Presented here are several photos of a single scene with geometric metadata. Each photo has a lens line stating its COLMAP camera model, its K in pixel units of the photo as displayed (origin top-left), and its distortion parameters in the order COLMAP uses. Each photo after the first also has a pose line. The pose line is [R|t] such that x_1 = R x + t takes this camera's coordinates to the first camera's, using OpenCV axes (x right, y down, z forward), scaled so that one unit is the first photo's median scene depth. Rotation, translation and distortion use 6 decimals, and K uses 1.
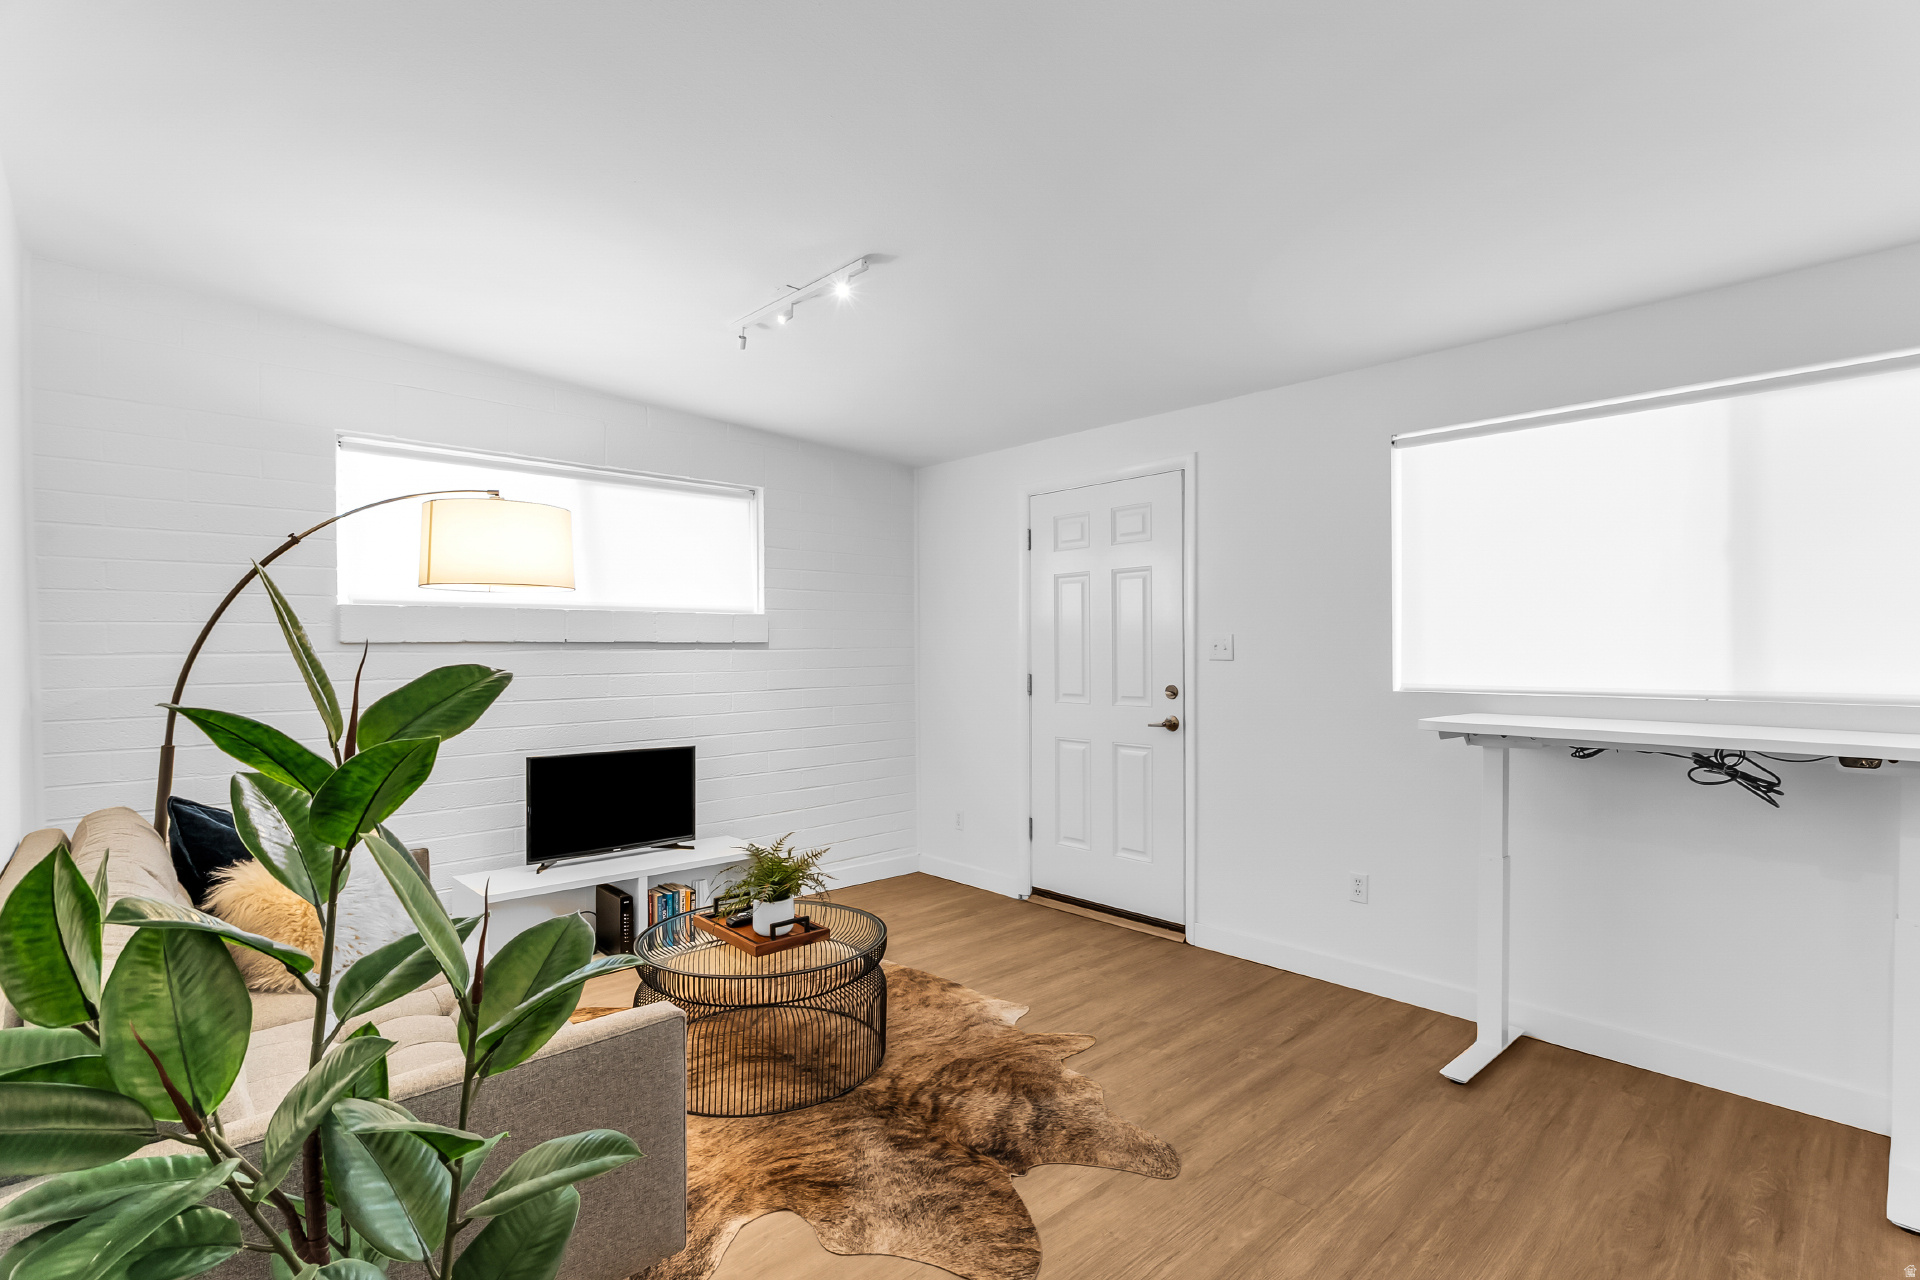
lens RADIAL K [[883.3, 0, 962.4], [0, 883.3, 666.5], [0, 0, 1]] dist [-0.008892, 0.004974]
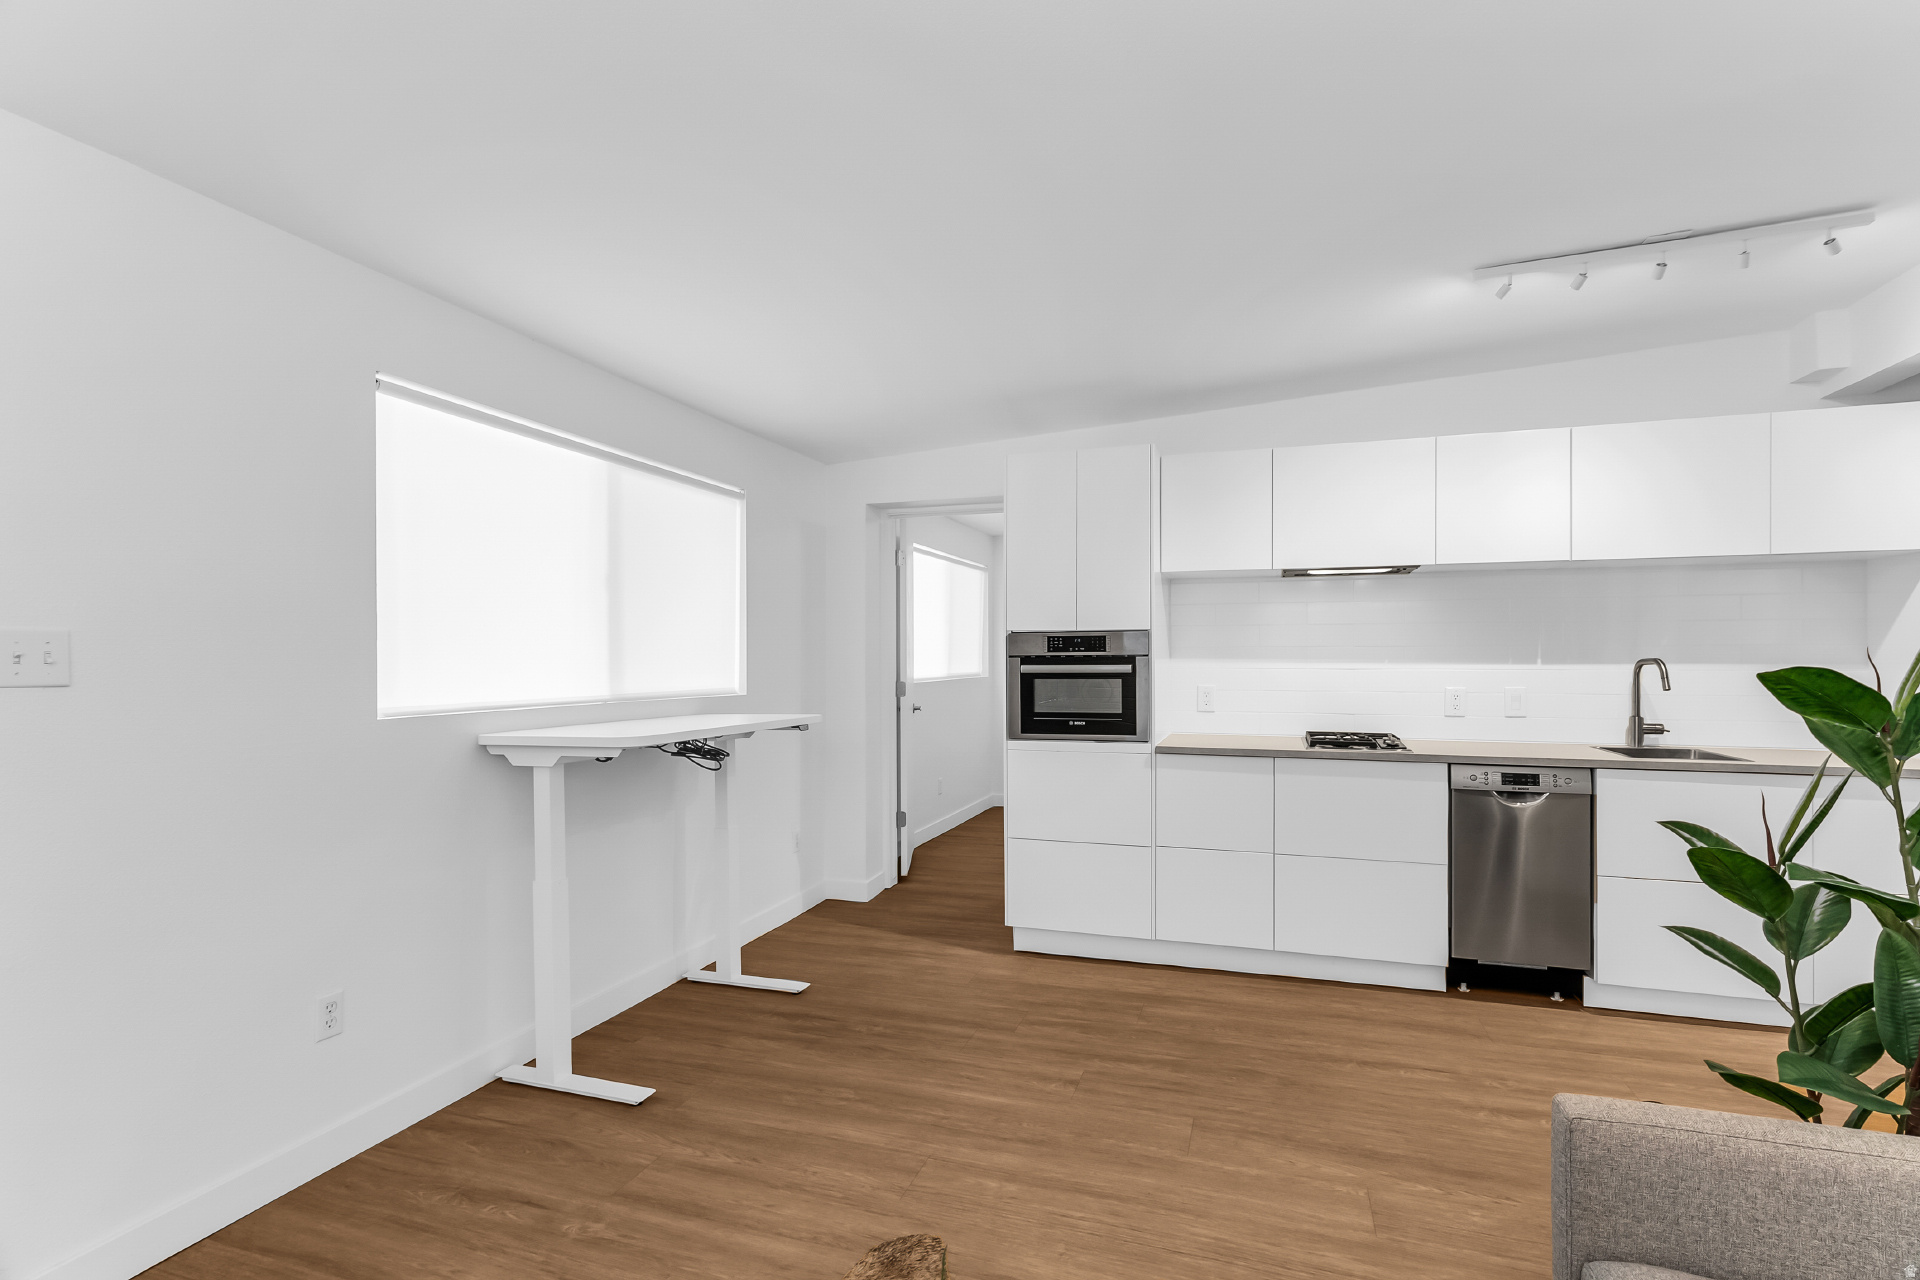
lens RADIAL K [[883.3, 0, 965.0], [0, 883.3, 655.6], [0, 0, 1]] dist [-0.008892, 0.004974]
pose [[-0.460951, 0.008955, 0.887381, -0.427130], [0.020848, 0.999782, 0.000740, -0.017137], [-0.887181, 0.018841, -0.461037, 0.996417]]
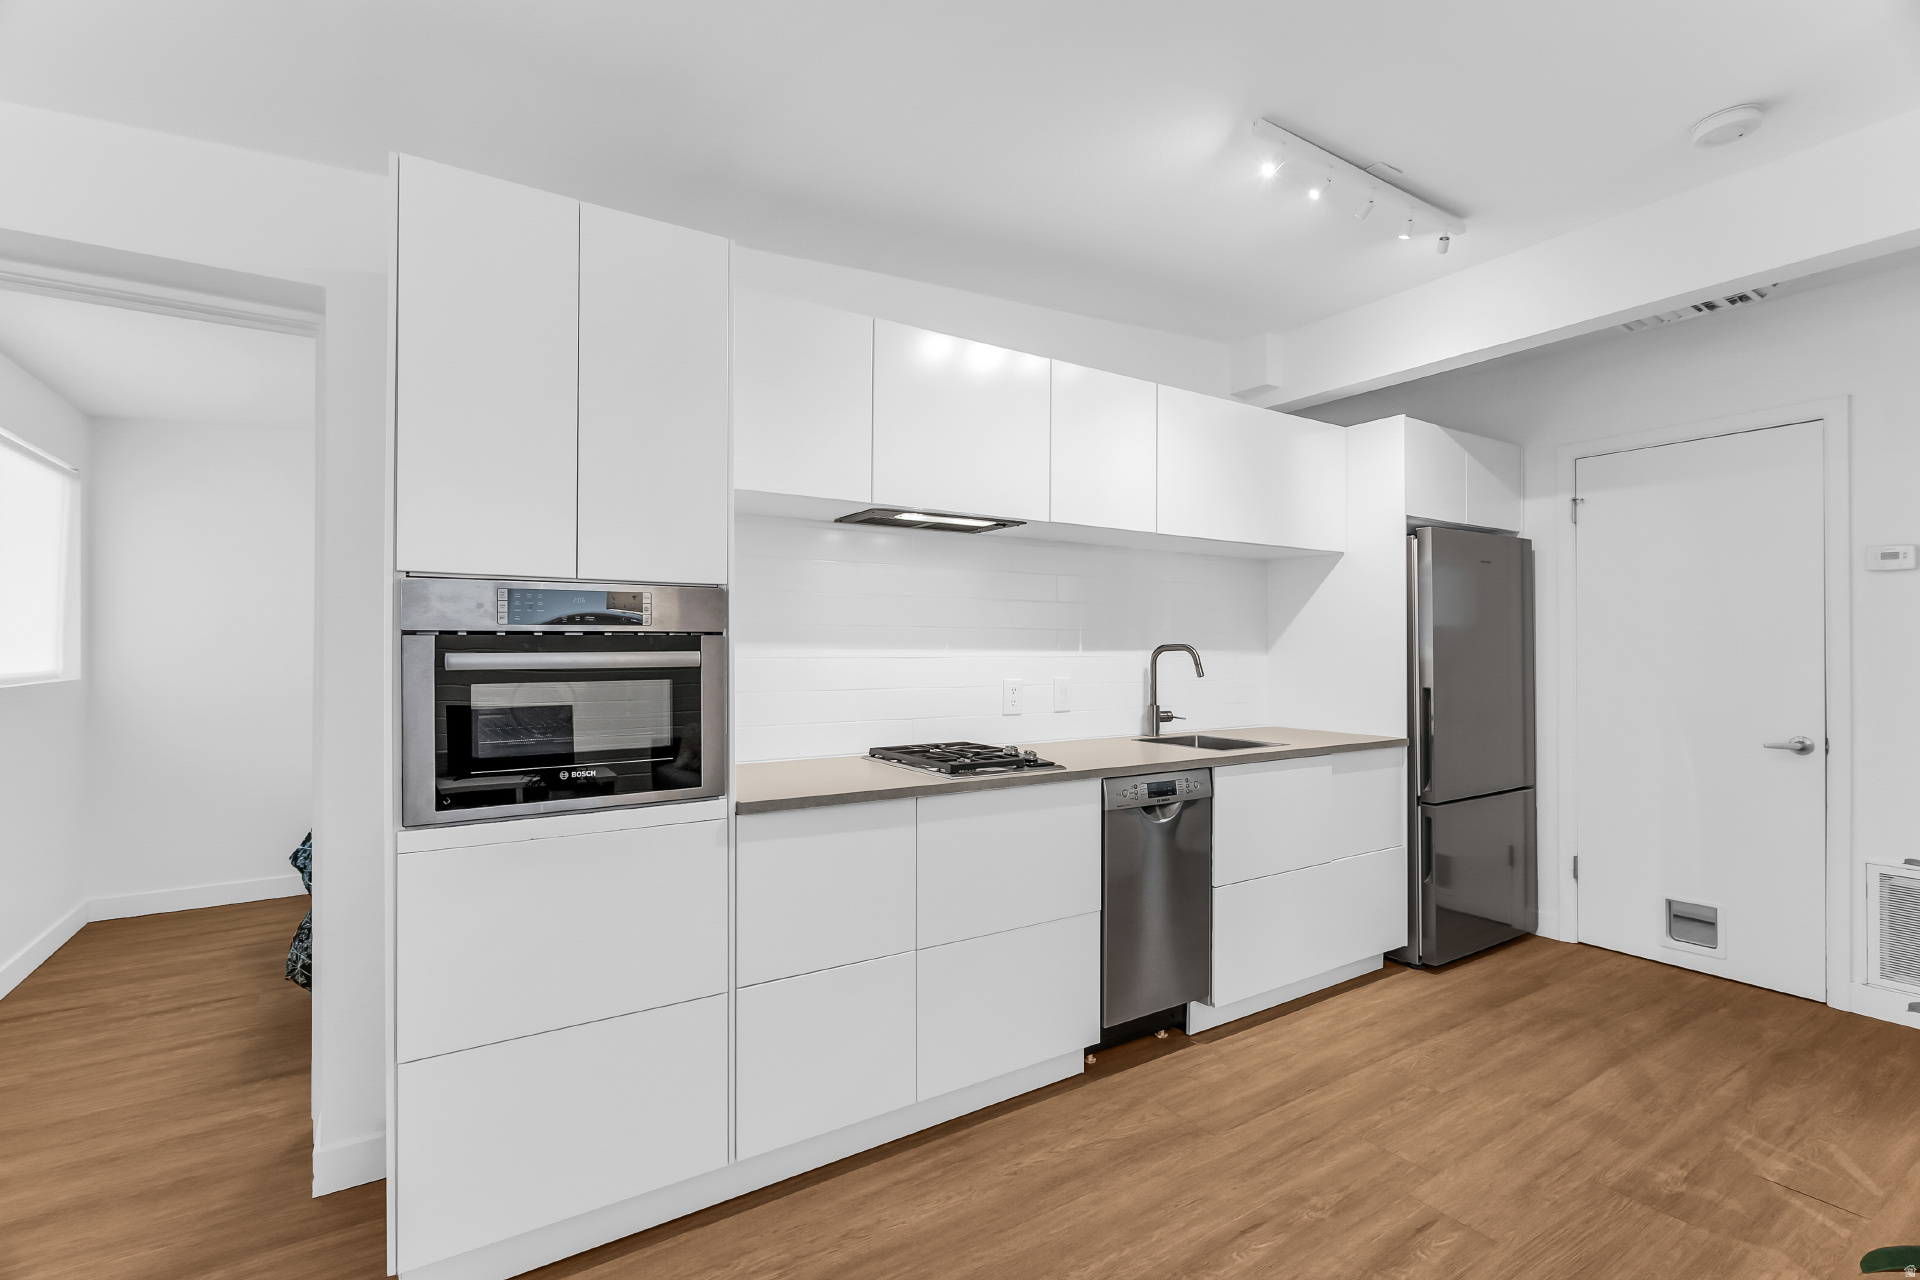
lens RADIAL K [[883.3, 0, 957.4], [0, 883.3, 640.9], [0, 0, 1]] dist [-0.008892, 0.004974]
pose [[-0.983128, 0.003840, 0.182880, 0.257265], [0.005970, 0.999921, 0.011099, -0.011691], [-0.182823, 0.012004, -0.983073, 0.813151]]
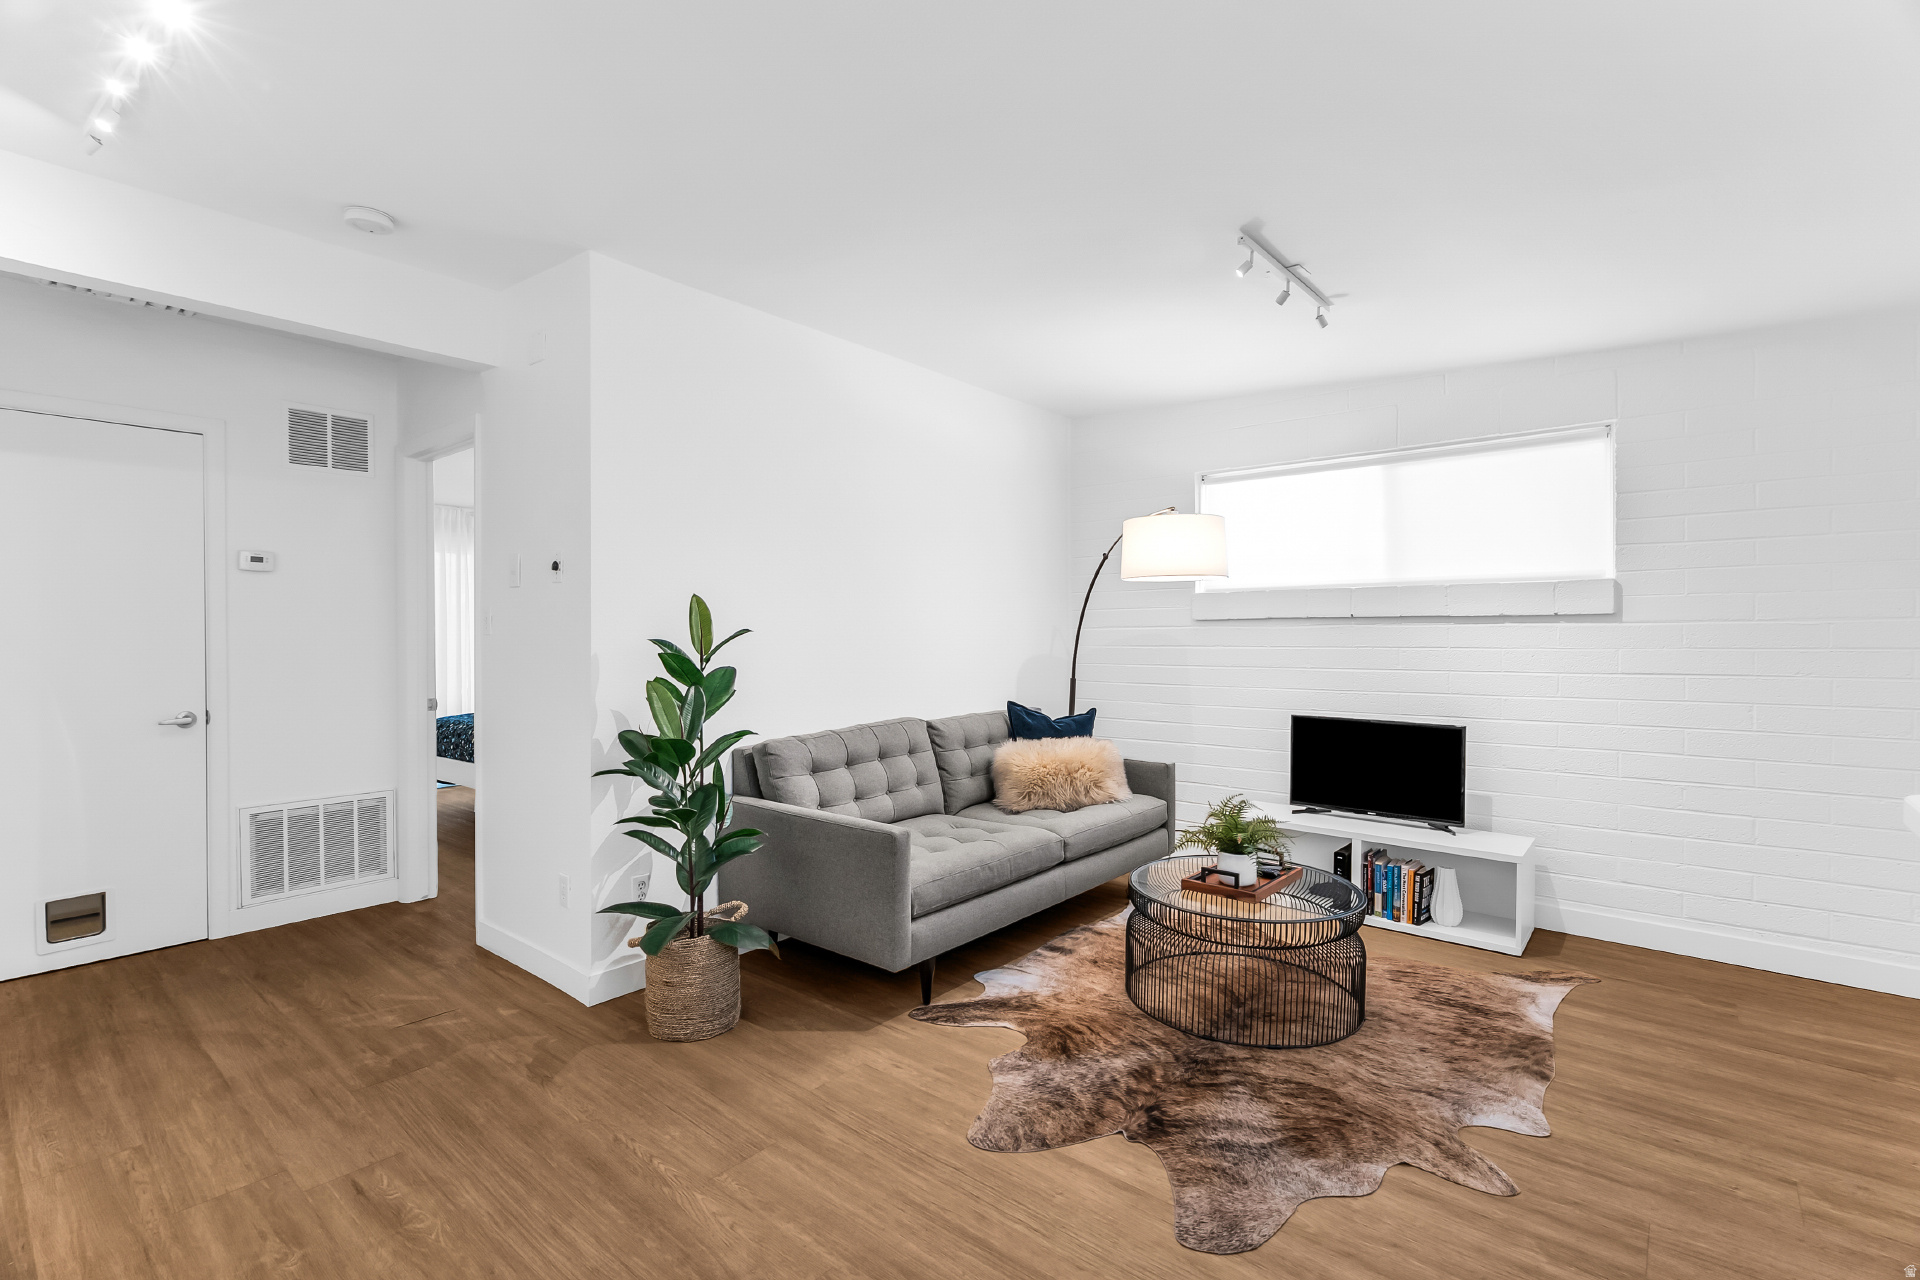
lens RADIAL K [[883.3, 0, 960.4], [0, 883.3, 638.5], [0, 0, 1]] dist [-0.008892, 0.004974]
pose [[0.118718, 0.008096, -0.992895, 0.753443], [-0.014441, 0.999875, 0.006426, -0.001045], [0.992823, 0.013575, 0.118820, 0.490075]]
